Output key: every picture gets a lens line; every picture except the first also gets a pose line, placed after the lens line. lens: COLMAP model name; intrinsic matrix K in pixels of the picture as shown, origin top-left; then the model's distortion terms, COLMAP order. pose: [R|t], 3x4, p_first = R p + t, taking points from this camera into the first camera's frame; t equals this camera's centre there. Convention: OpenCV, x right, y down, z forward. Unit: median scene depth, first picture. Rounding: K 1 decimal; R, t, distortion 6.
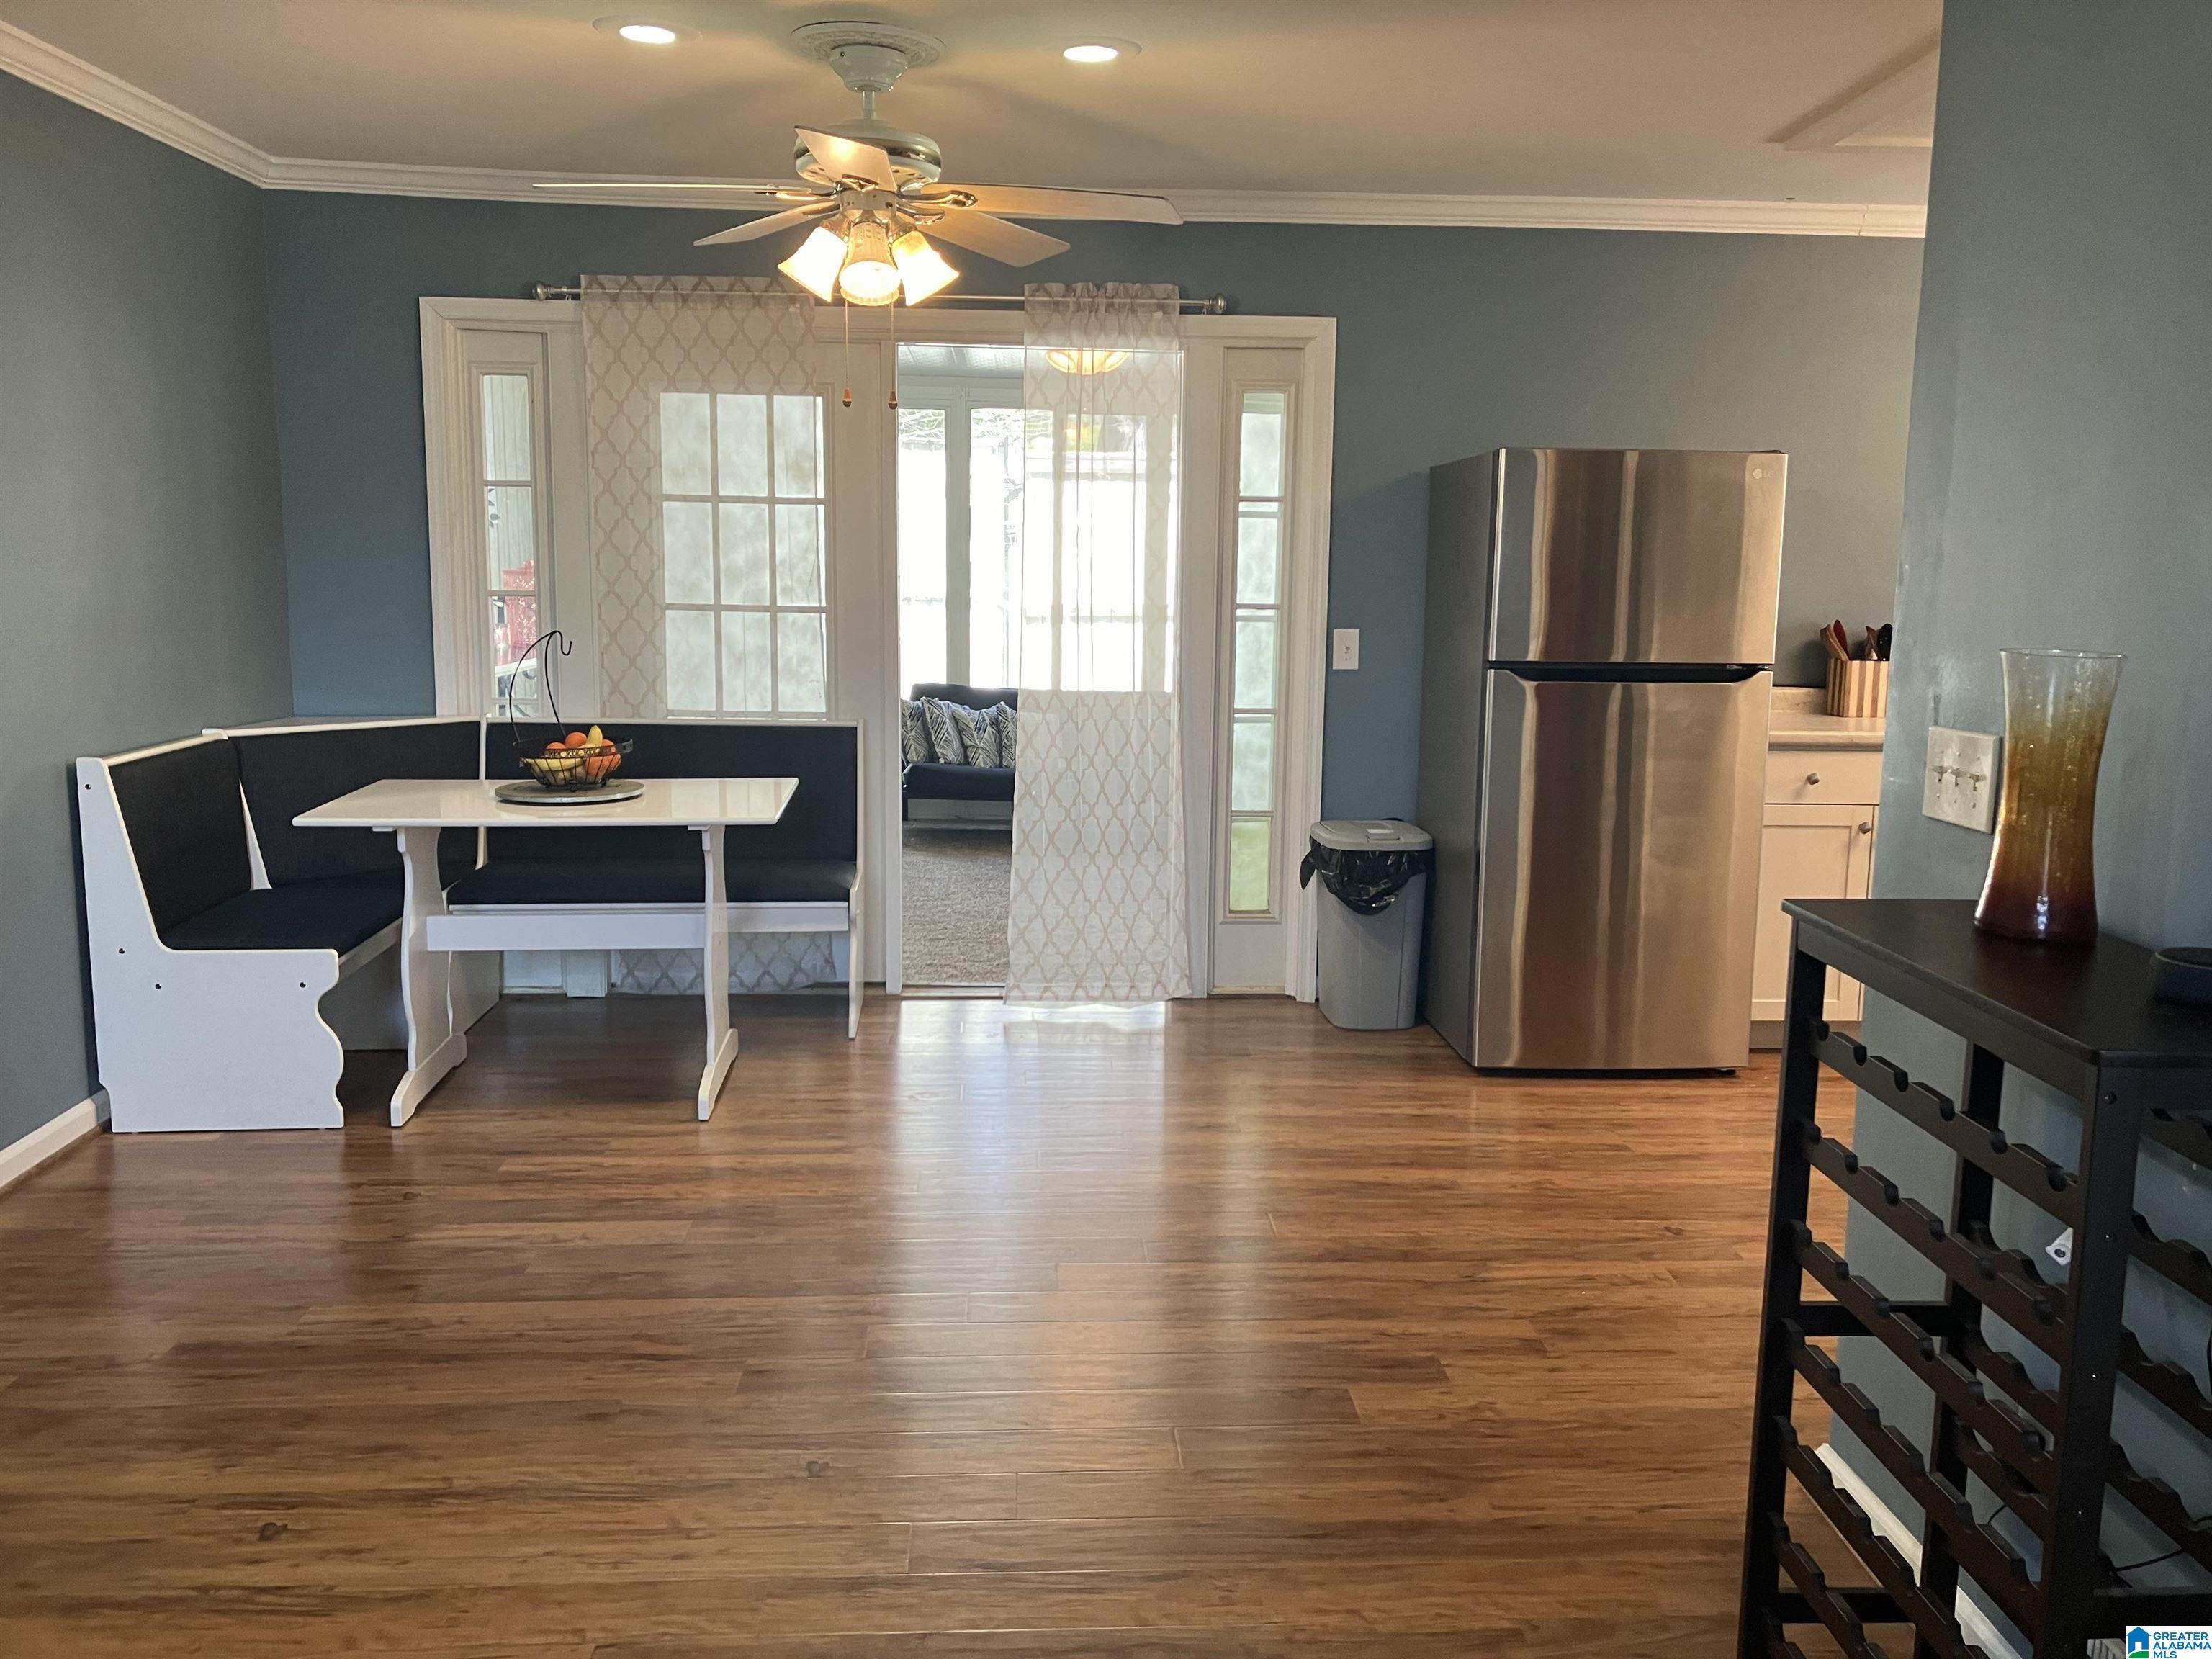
lens RADIAL K [[1784.2, 0, 1117.7], [0, 1784.2, 830.7], [0, 0, 1]] dist [0.047683, -0.065916]
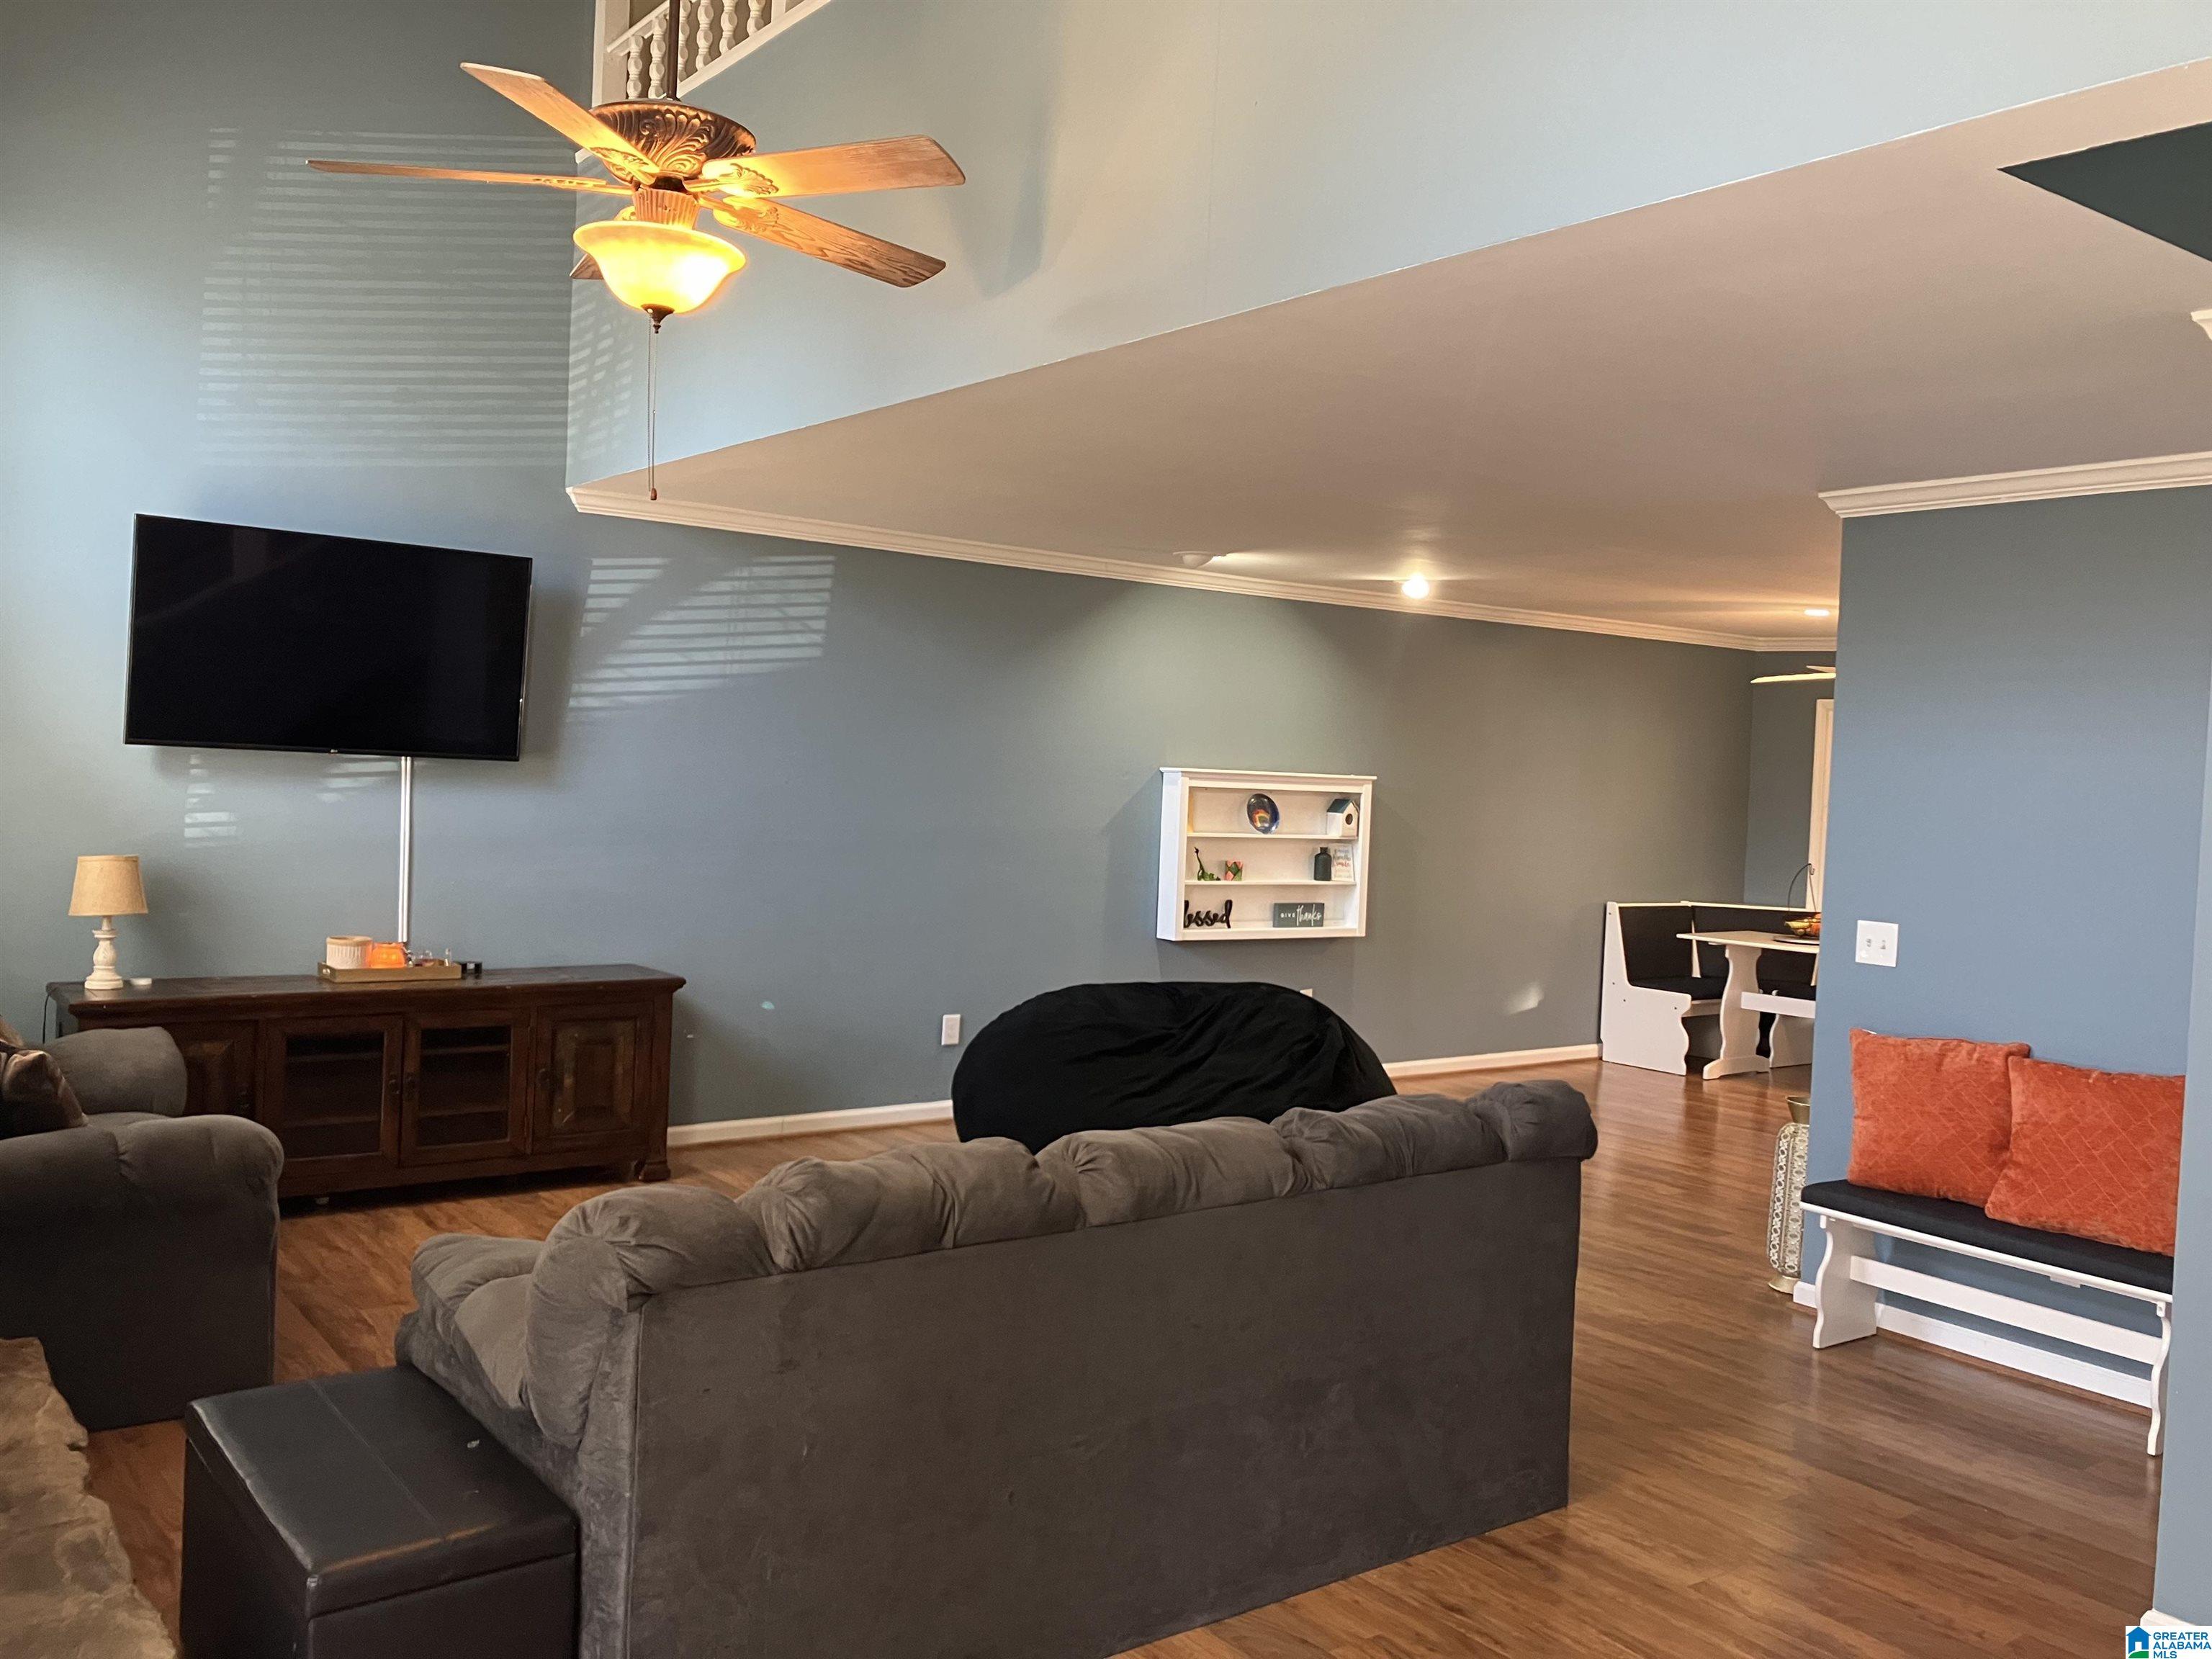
lens RADIAL K [[1784.2, 0, 1103.8], [0, 1784.2, 811.1], [0, 0, 1]] dist [0.047683, -0.065916]
pose [[0.545995, 0.027449, -0.837338, 1.153360], [-0.159569, 0.984574, -0.071773, 0.129651], [0.822452, 0.172801, 0.541953, -0.960003]]
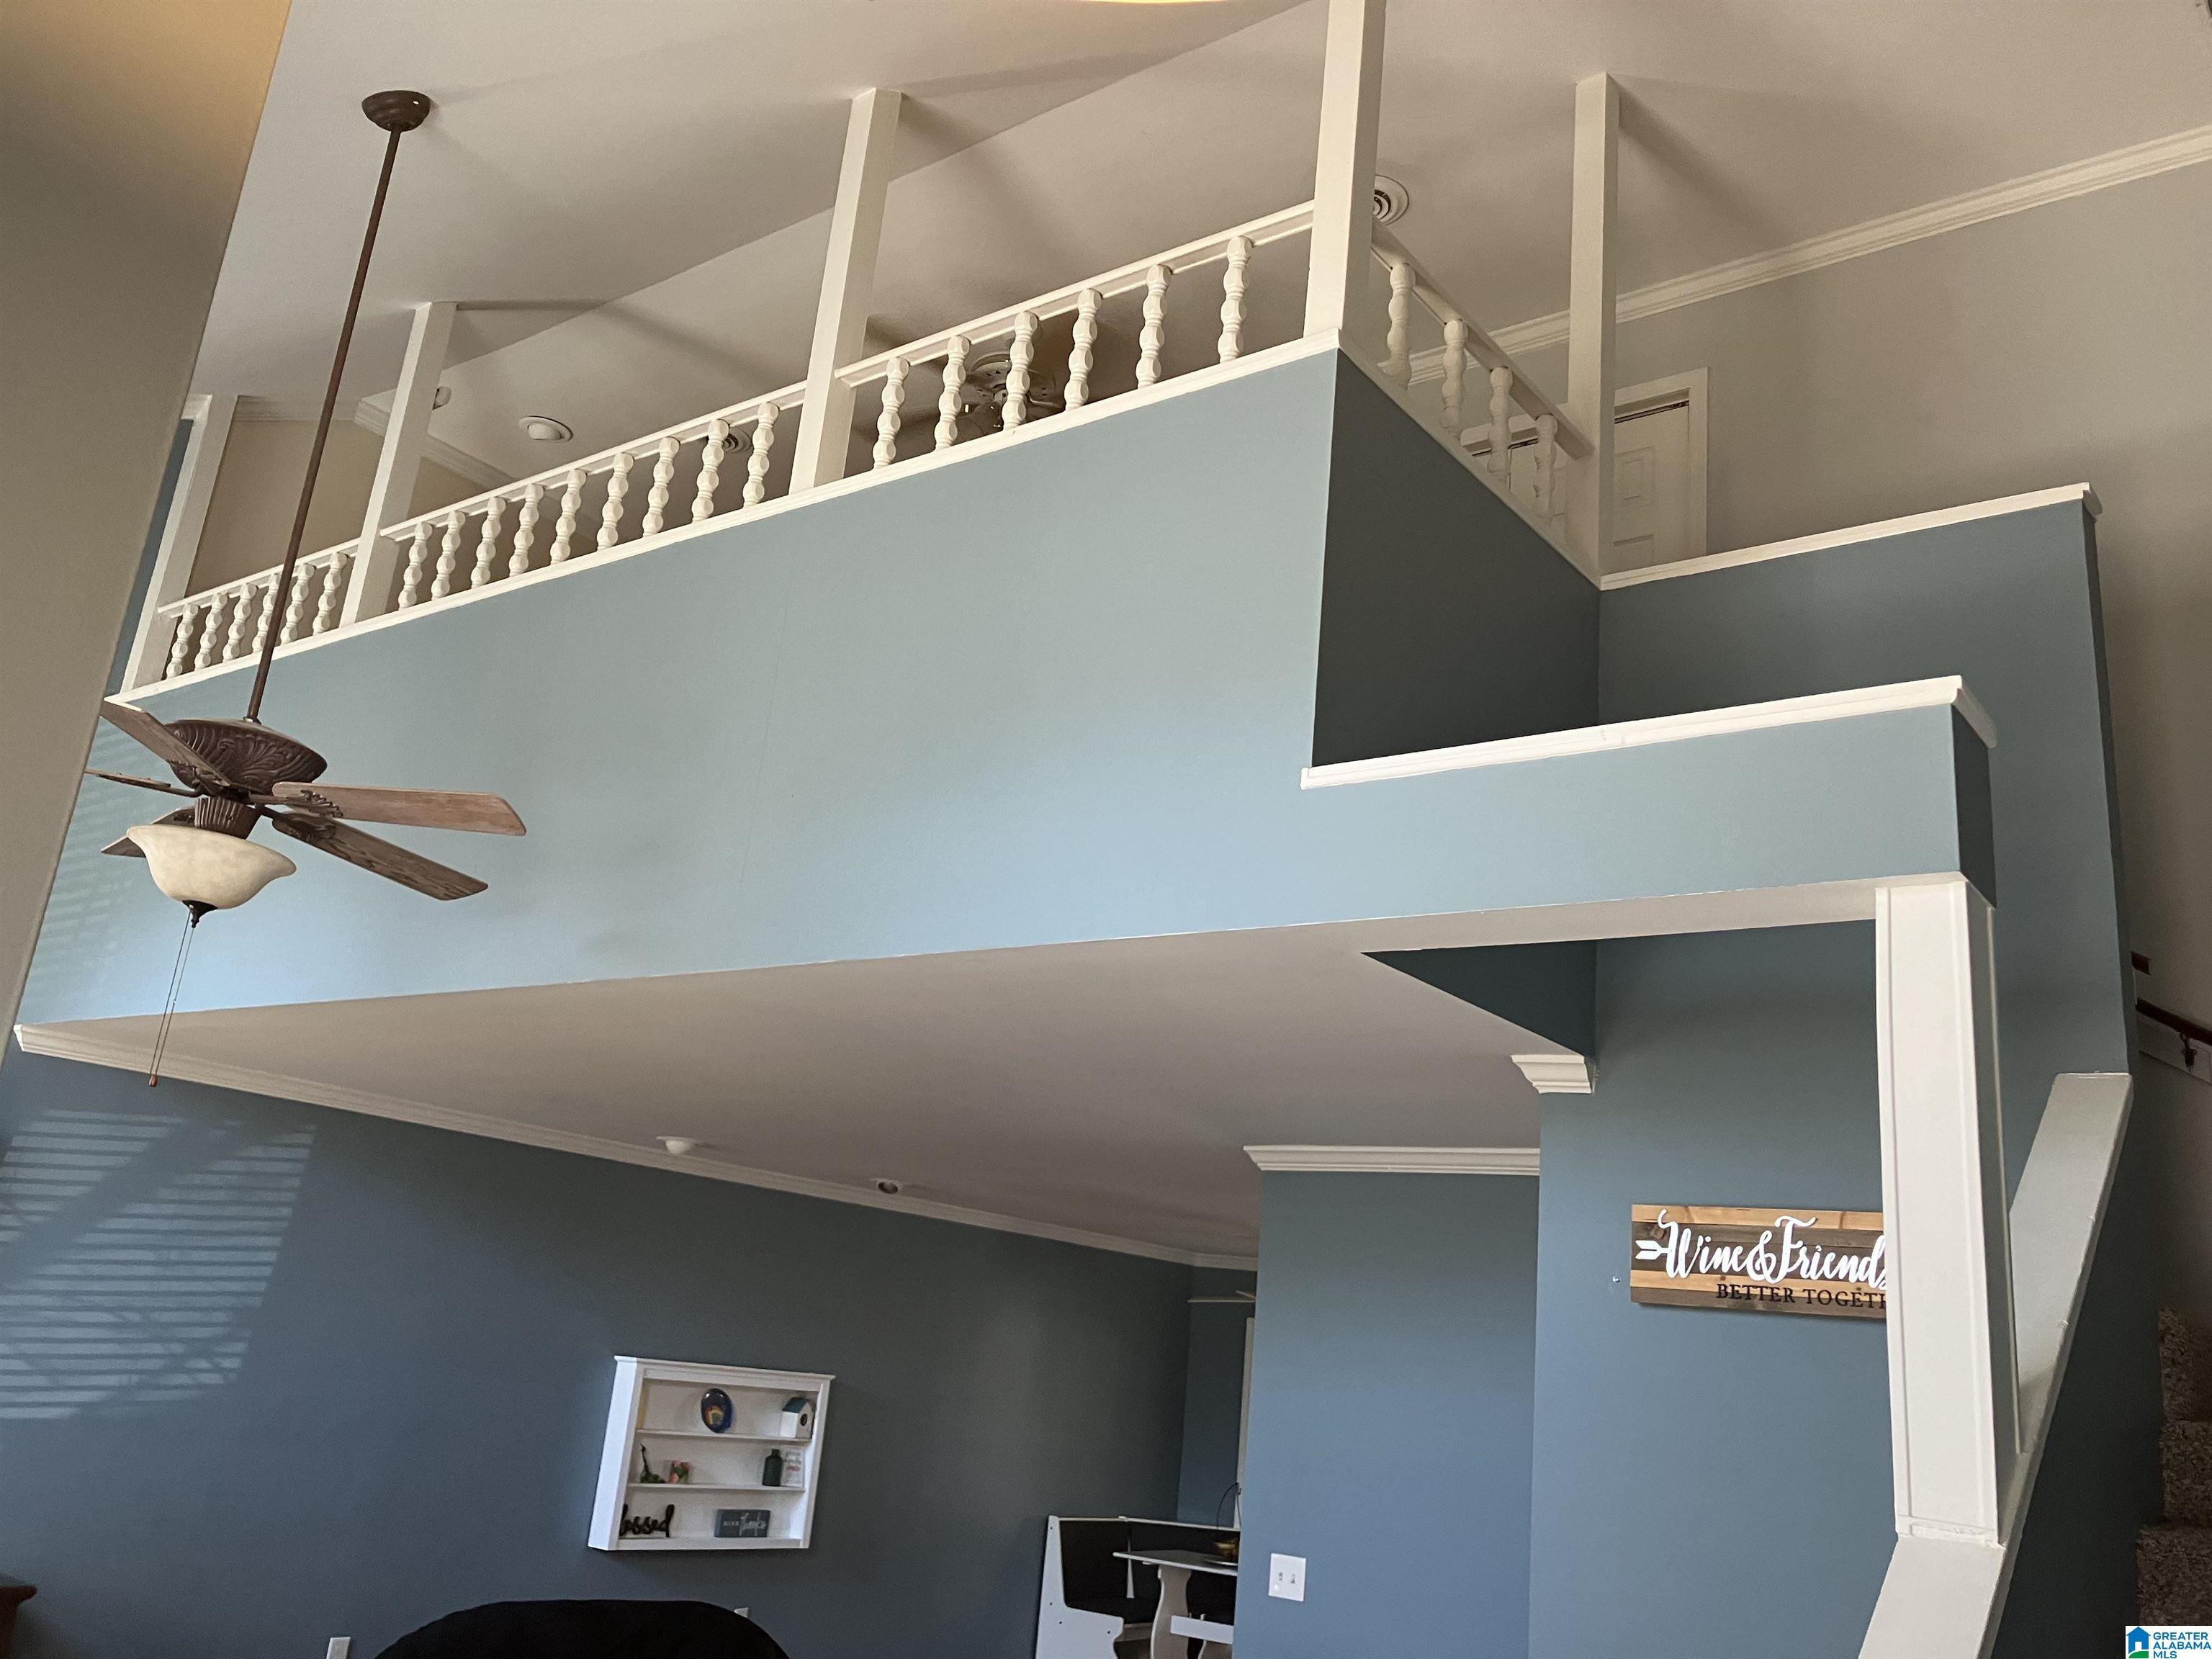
lens RADIAL K [[1784.2, 0, 1082.3], [0, 1784.2, 816.8], [0, 0, 1]] dist [0.047683, -0.065916]
pose [[0.759321, -0.141107, -0.635232, 1.228117], [-0.178234, 0.893772, -0.411588, 0.114994], [0.625831, 0.425748, 0.653510, -1.048979]]
